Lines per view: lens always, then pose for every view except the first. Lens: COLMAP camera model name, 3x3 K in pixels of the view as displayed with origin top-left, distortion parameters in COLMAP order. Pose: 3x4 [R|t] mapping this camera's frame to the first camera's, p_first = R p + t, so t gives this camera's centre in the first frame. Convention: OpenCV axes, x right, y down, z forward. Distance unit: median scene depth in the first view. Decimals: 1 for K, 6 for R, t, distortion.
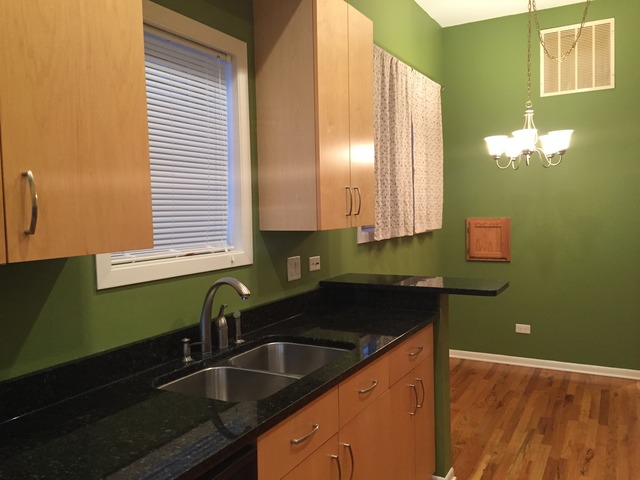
lens RADIAL K [[543.5, 0, 321.3], [0, 543.5, 231.2], [0, 0, 1]] dist [0.084310, -0.118824]
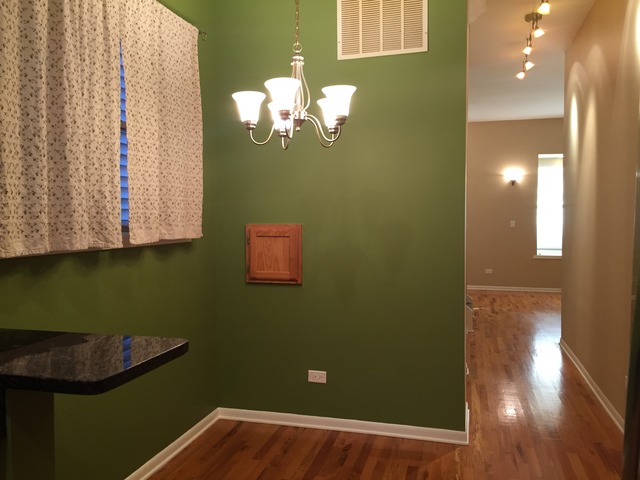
lens RADIAL K [[543.5, 0, 321.3], [0, 543.5, 231.2], [0, 0, 1]] dist [0.084310, -0.118824]
pose [[0.972369, 0.010031, 0.233232, 0.215919], [-0.004705, 0.999716, -0.023379, 0.001942], [-0.233400, 0.021635, 0.972140, 0.310009]]
